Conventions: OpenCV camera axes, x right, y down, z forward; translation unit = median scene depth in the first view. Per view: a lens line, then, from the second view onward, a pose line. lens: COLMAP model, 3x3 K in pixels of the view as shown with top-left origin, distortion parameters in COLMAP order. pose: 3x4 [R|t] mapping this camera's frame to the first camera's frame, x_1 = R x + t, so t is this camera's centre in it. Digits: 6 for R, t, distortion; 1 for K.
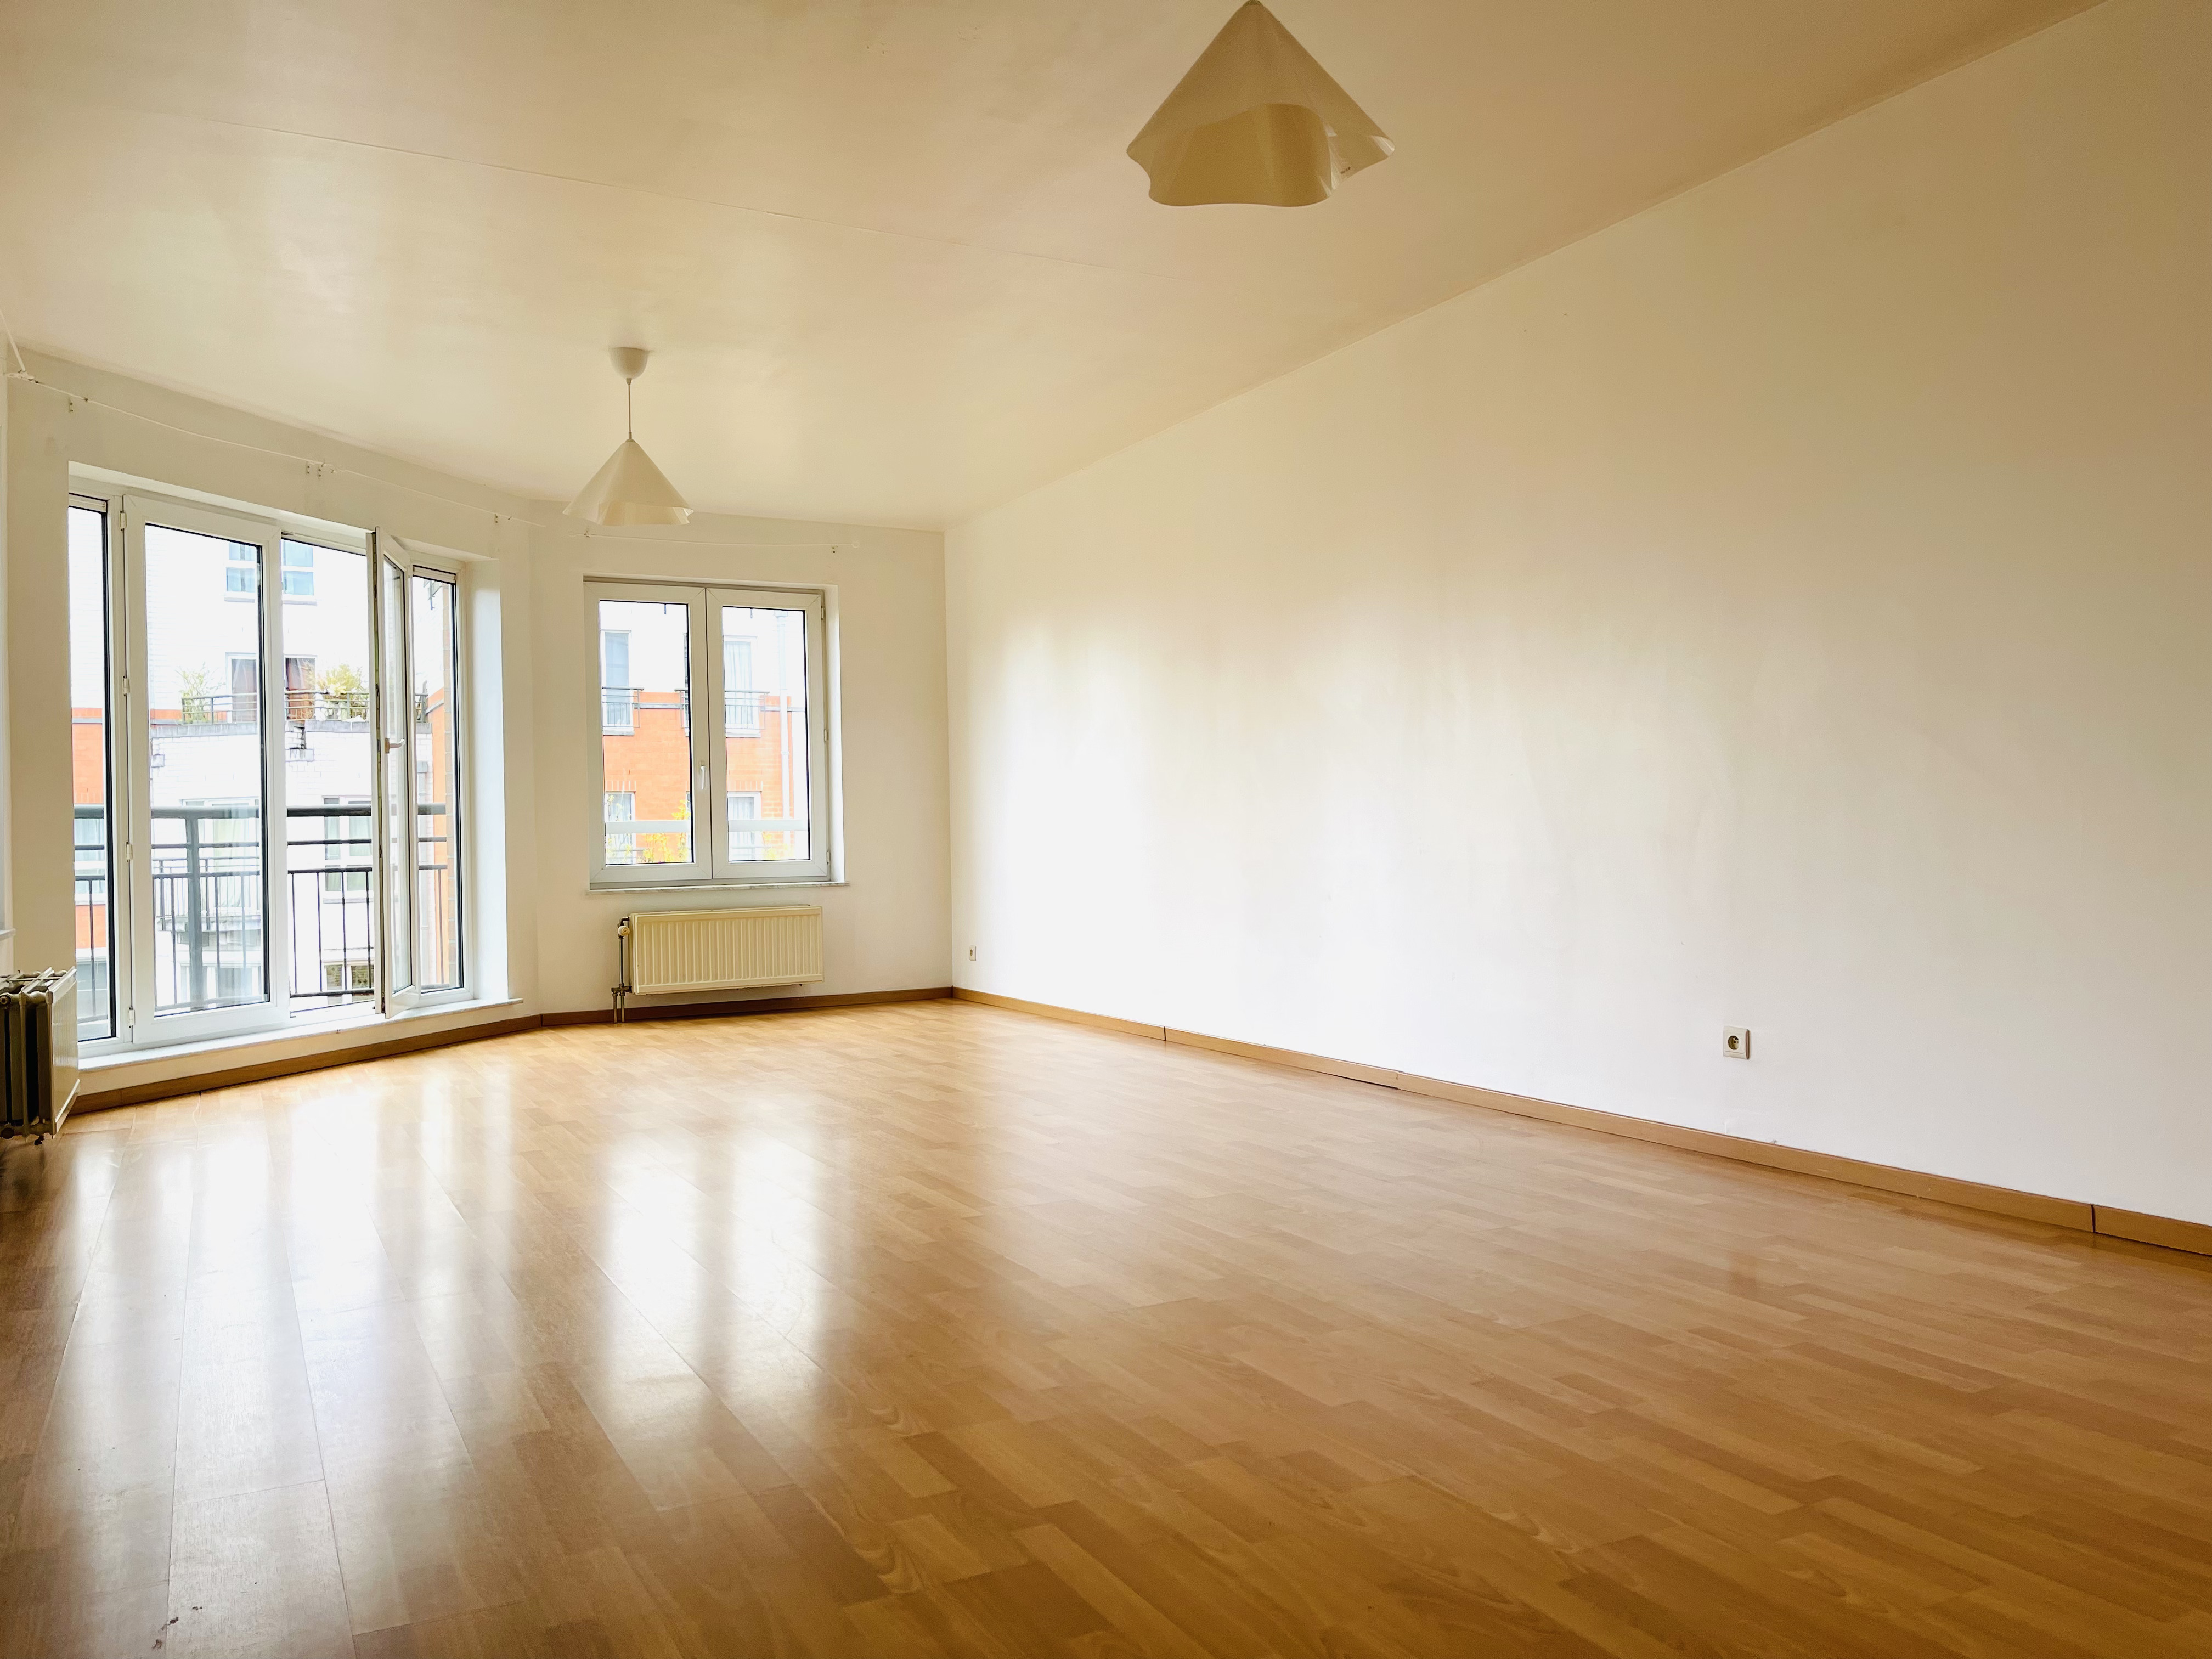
lens RADIAL K [[1673.6, 0, 1115.7], [0, 1673.6, 836.2], [0, 0, 1]] dist [0.064800, -0.081102]
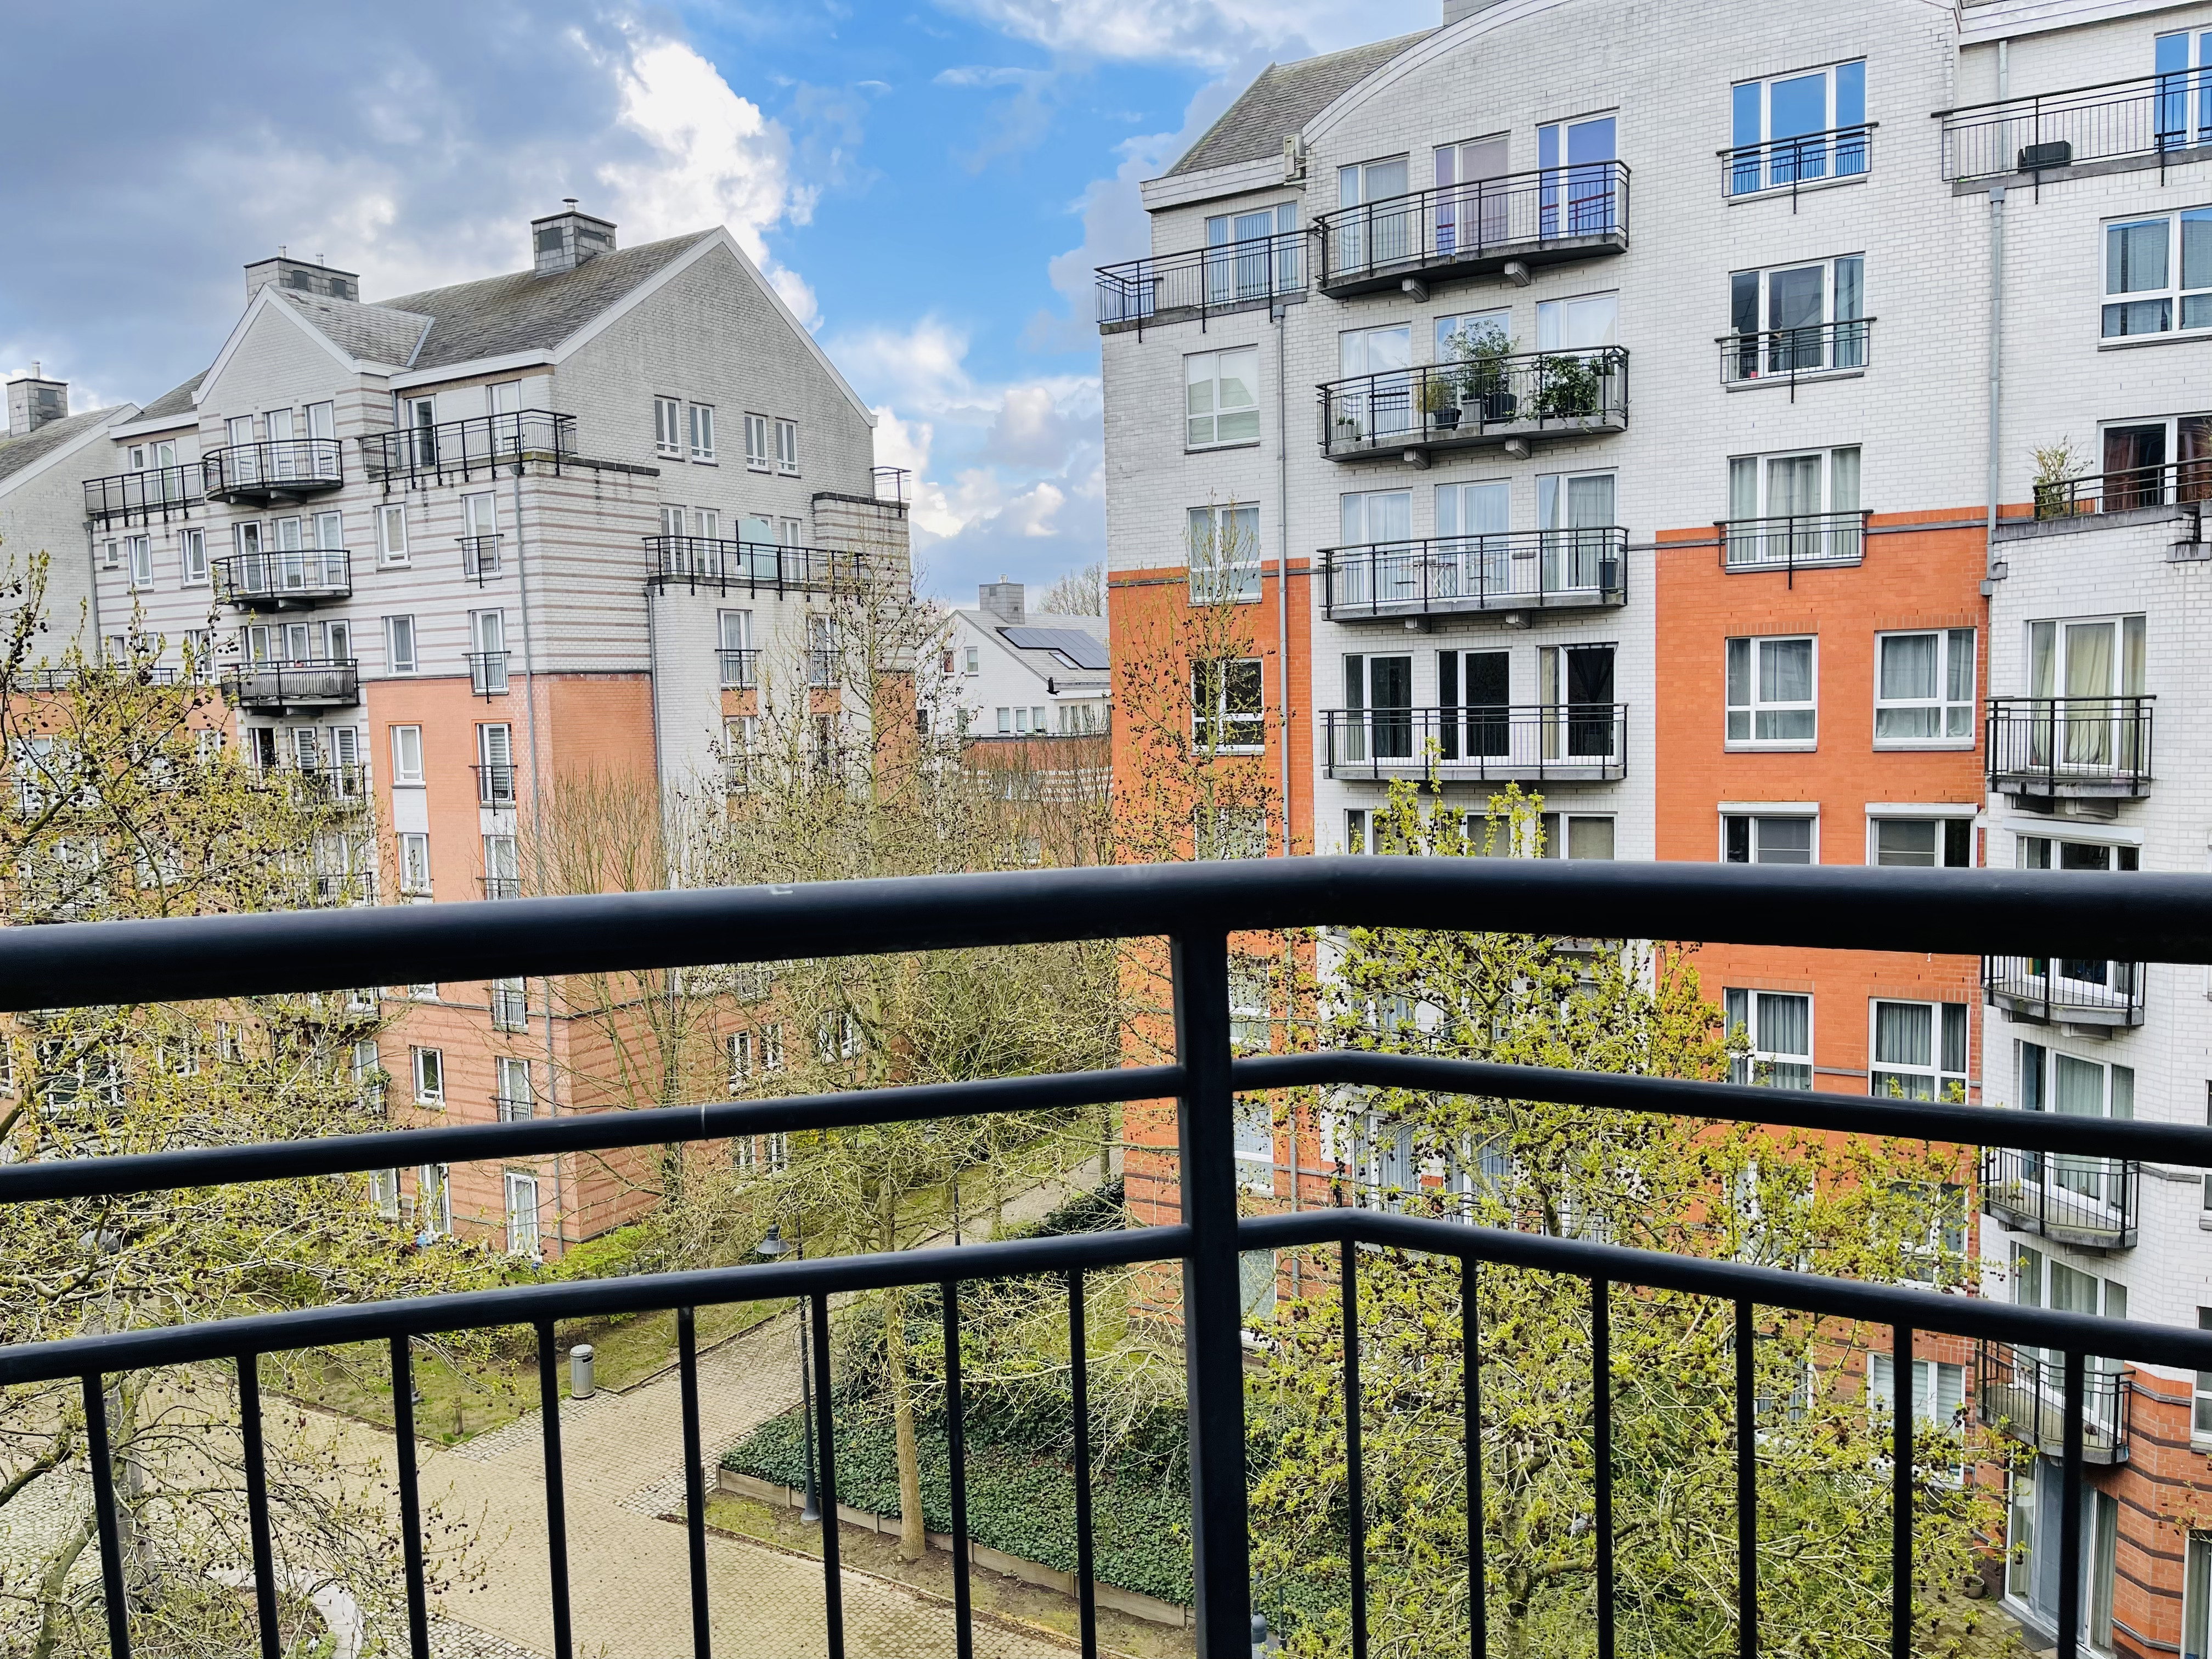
lens RADIAL K [[1673.6, 0, 1094.6], [0, 1673.6, 846.1], [0, 0, 1]] dist [0.064800, -0.081102]
pose [[0.515296, 0.082136, -0.853067, -0.351783], [0.019371, 0.994026, 0.107409, -0.035326], [0.856794, -0.071872, 0.510626, 0.793973]]
